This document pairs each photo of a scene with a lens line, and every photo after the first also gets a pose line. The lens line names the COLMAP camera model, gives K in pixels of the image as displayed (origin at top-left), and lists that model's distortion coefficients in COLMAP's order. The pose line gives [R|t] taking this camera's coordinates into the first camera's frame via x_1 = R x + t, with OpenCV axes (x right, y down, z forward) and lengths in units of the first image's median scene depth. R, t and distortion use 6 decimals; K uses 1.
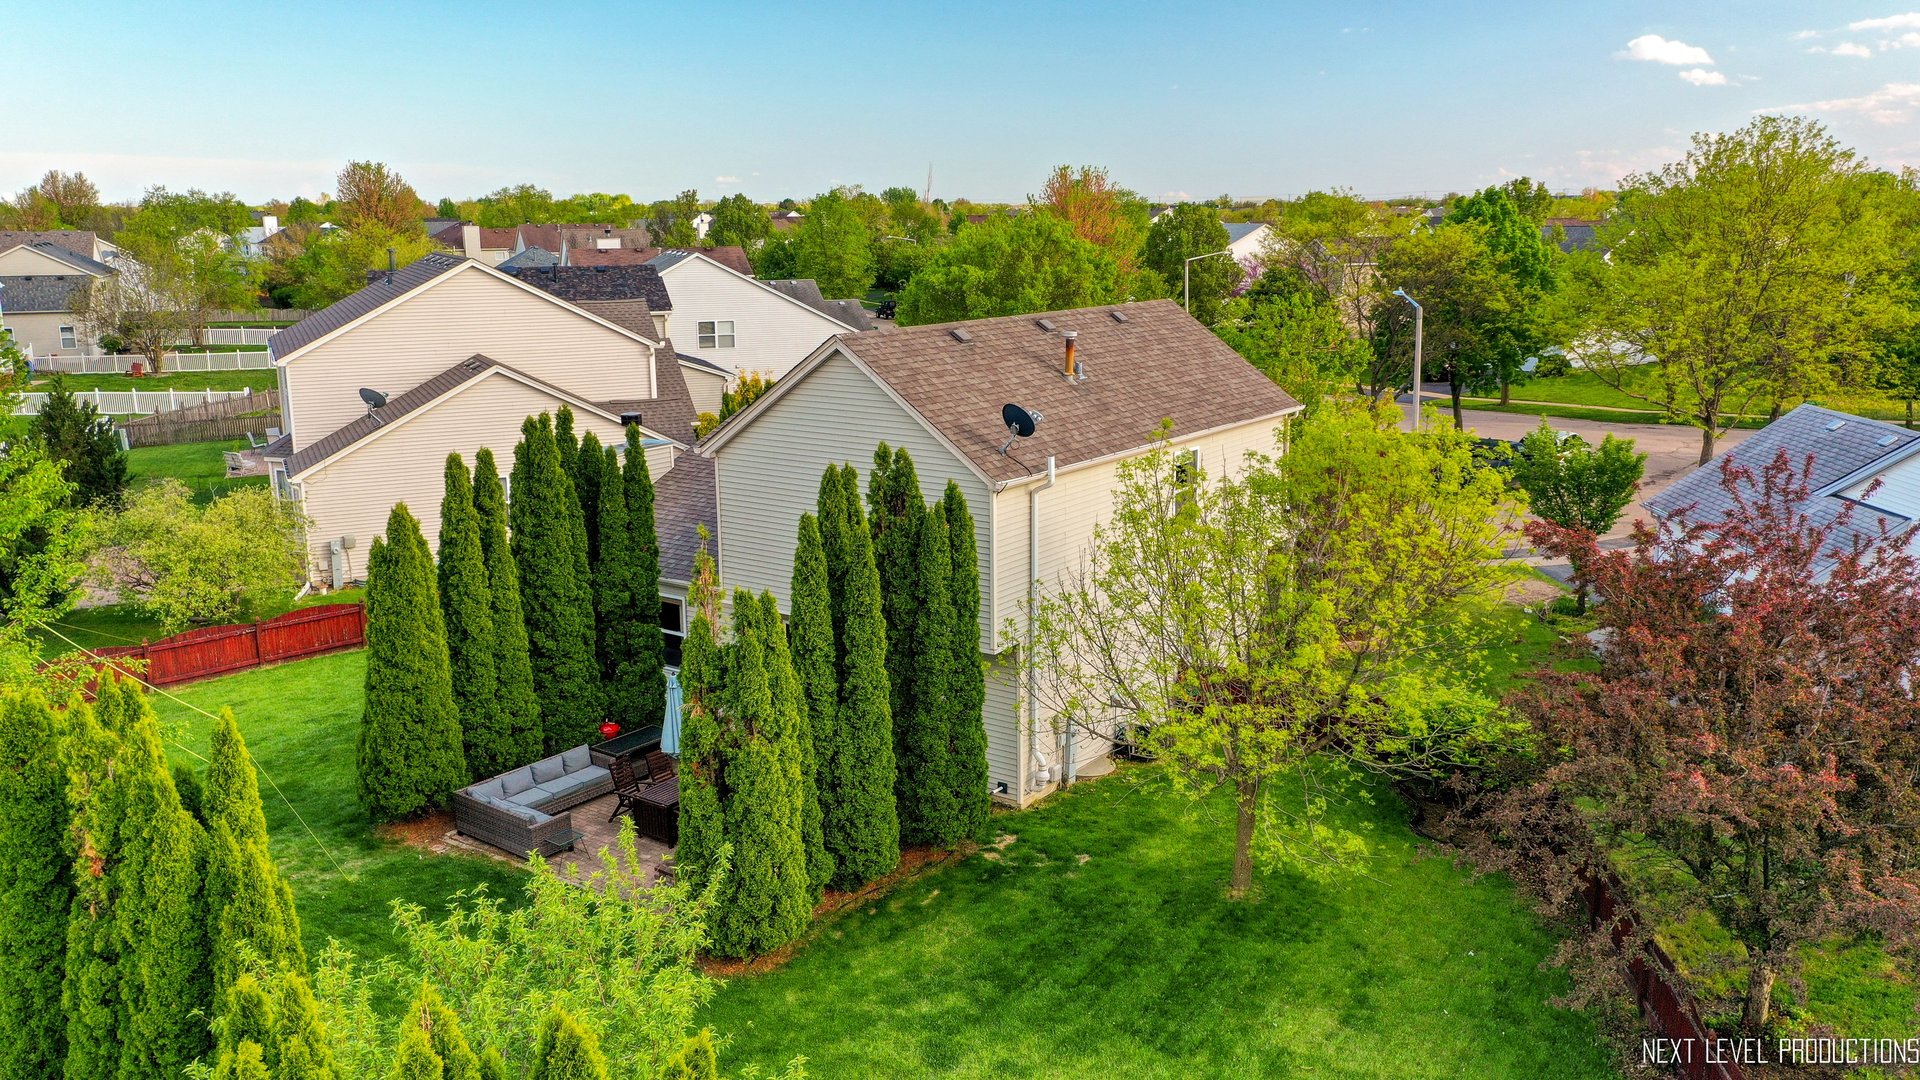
lens RADIAL K [[1529.5, 0, 969.7], [0, 1529.5, 542.0], [0, 0, 1]] dist [0.015373, 0.020813]
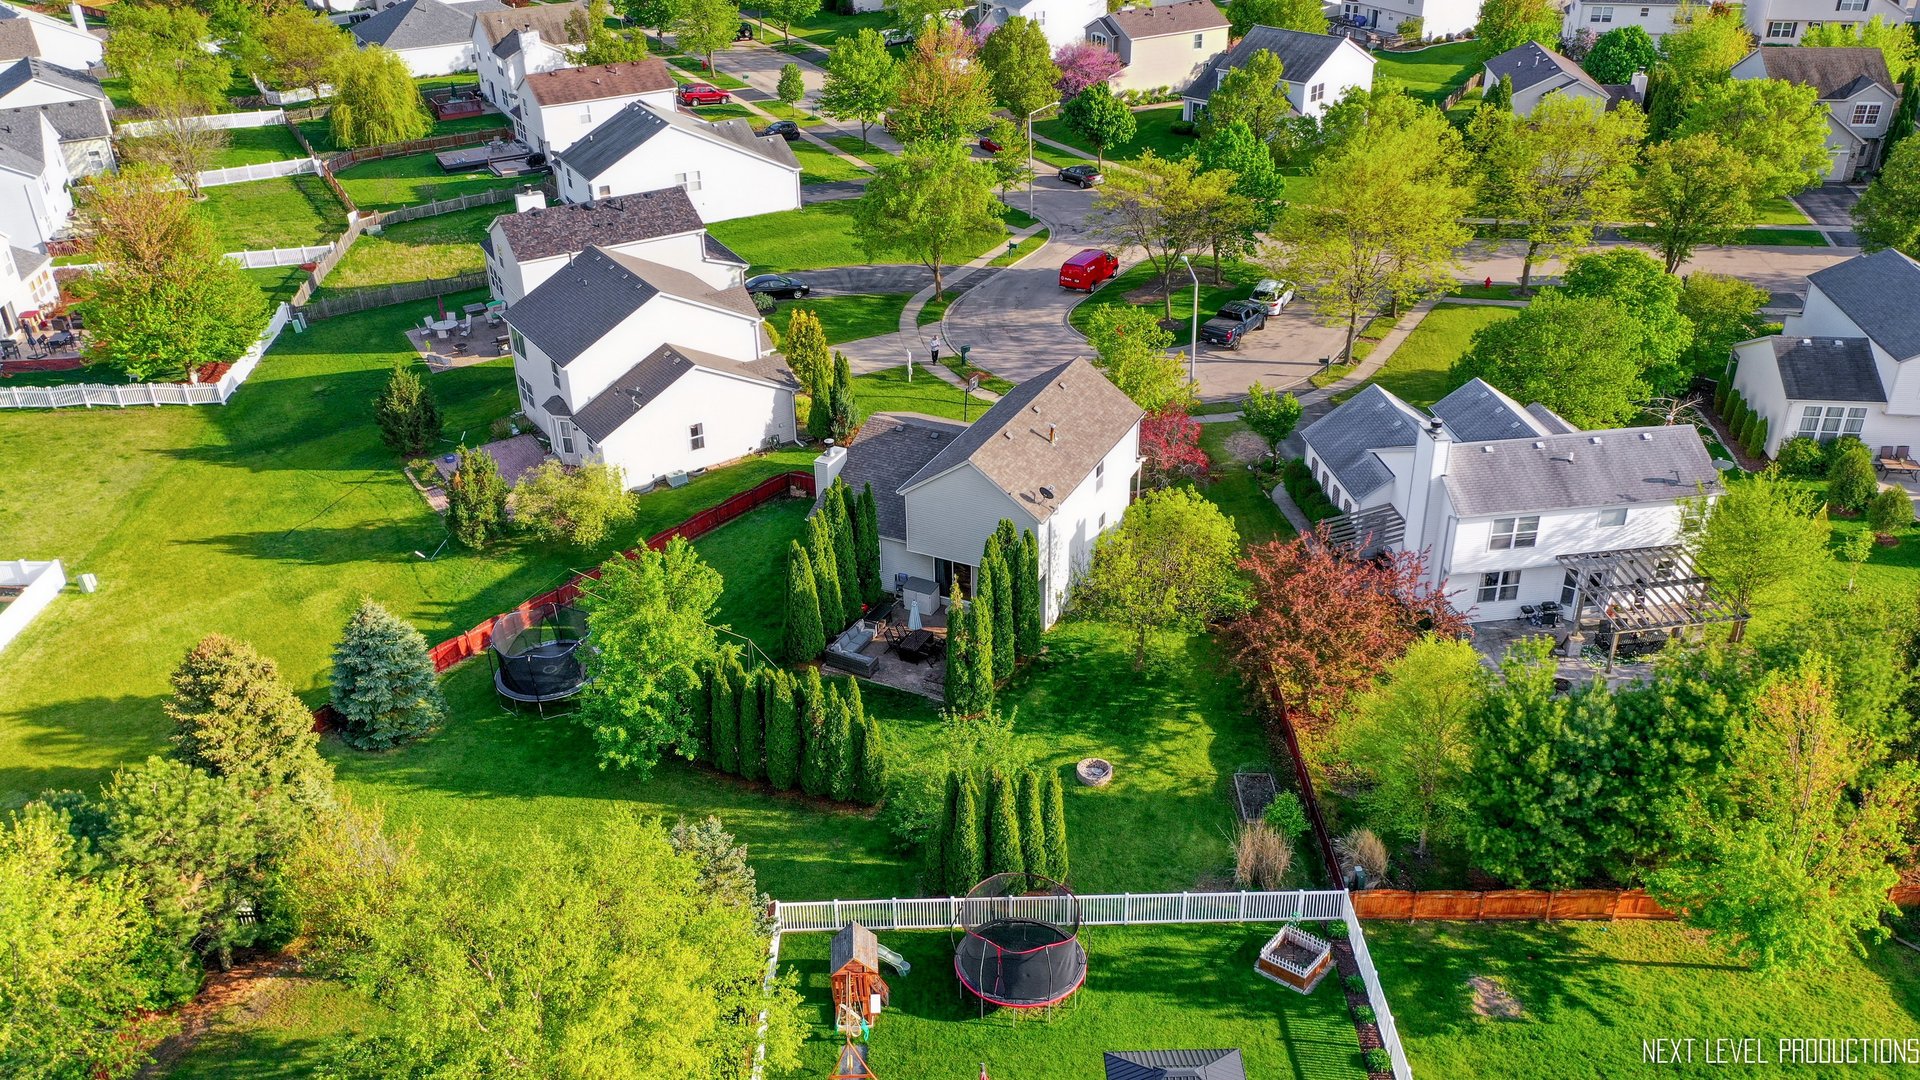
lens RADIAL K [[1529.5, 0, 957.4], [0, 1529.5, 539.1], [0, 0, 1]] dist [0.015373, 0.020813]
pose [[0.988706, -0.084093, 0.124052, -0.381535], [0.045005, 0.956133, 0.289454, -0.653443], [-0.142952, -0.280601, 0.949119, -1.214703]]
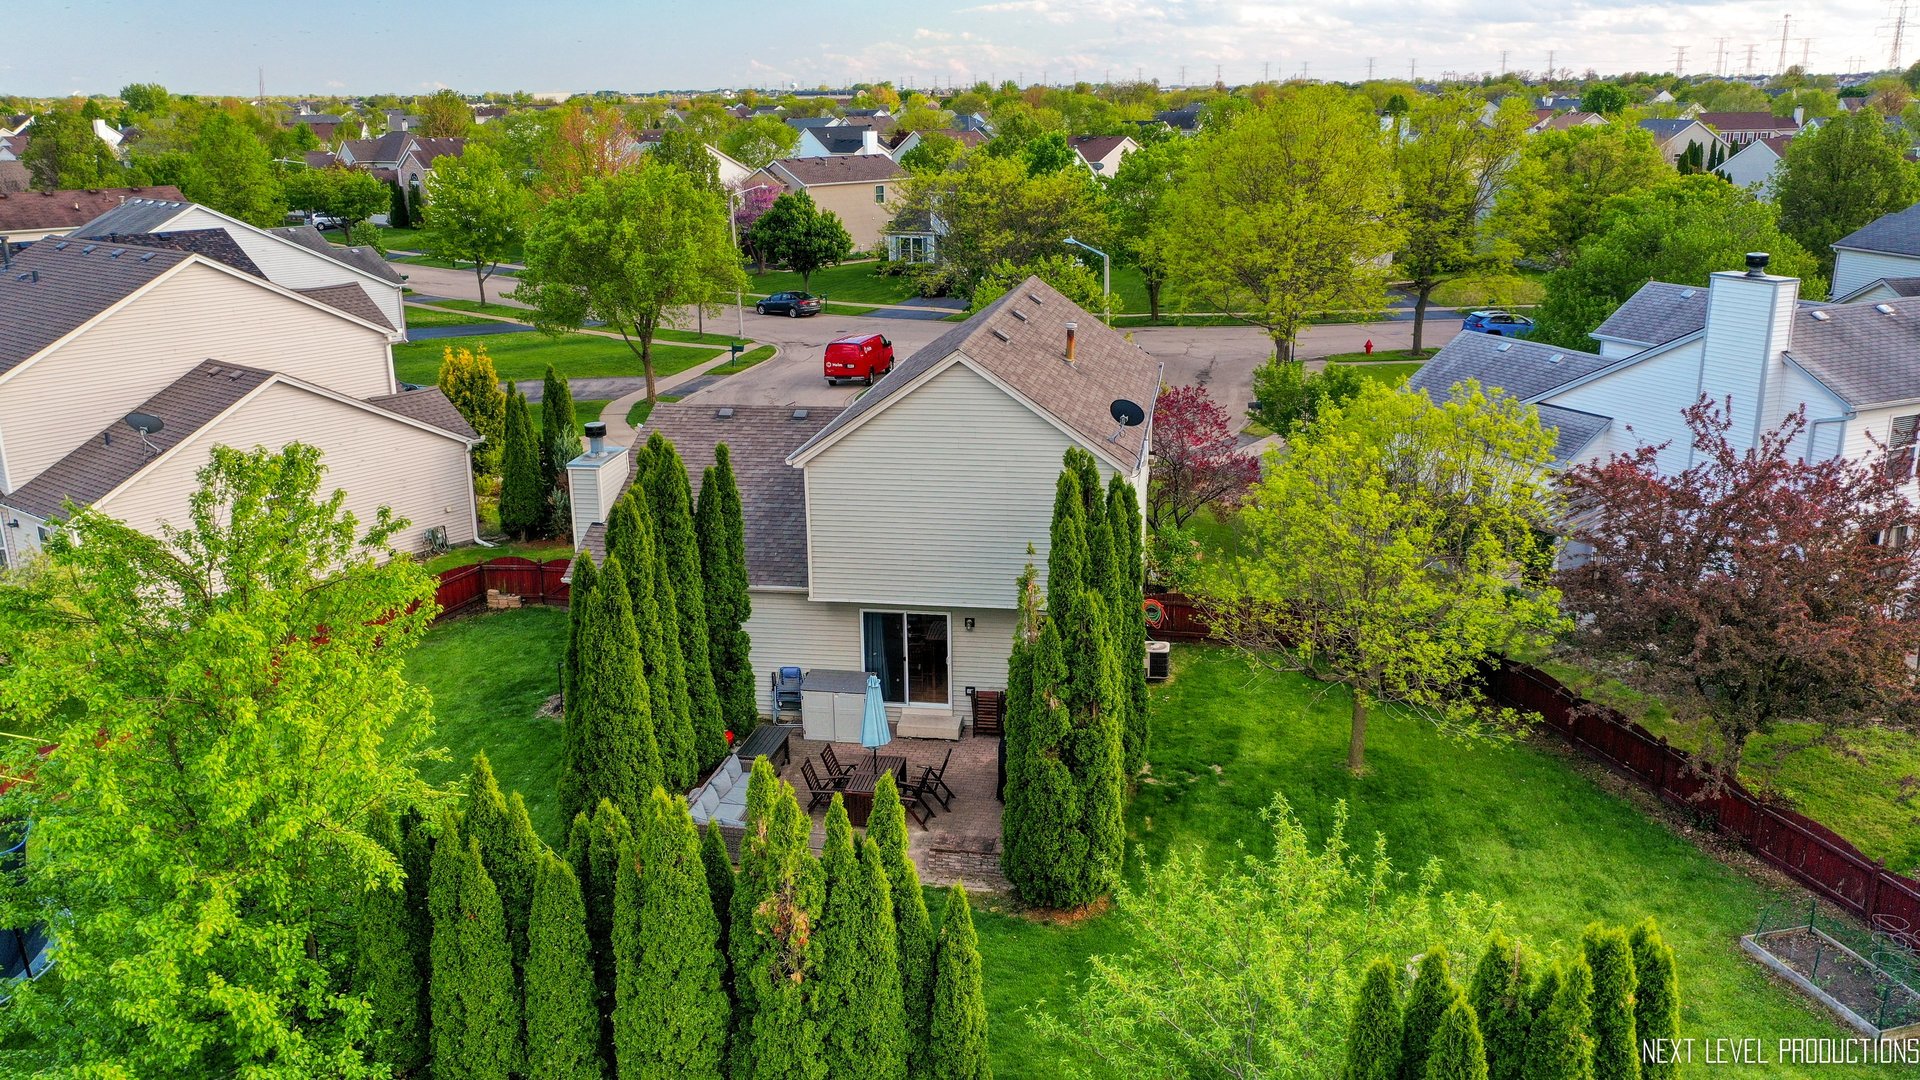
lens RADIAL K [[1529.5, 0, 961.8], [0, 1529.5, 533.8], [0, 0, 1]] dist [0.015373, 0.020813]
pose [[0.902068, -0.125971, 0.412800, -0.512626], [0.100497, 0.991474, 0.082949, -0.086325], [-0.419730, -0.033341, 0.907036, -0.008582]]
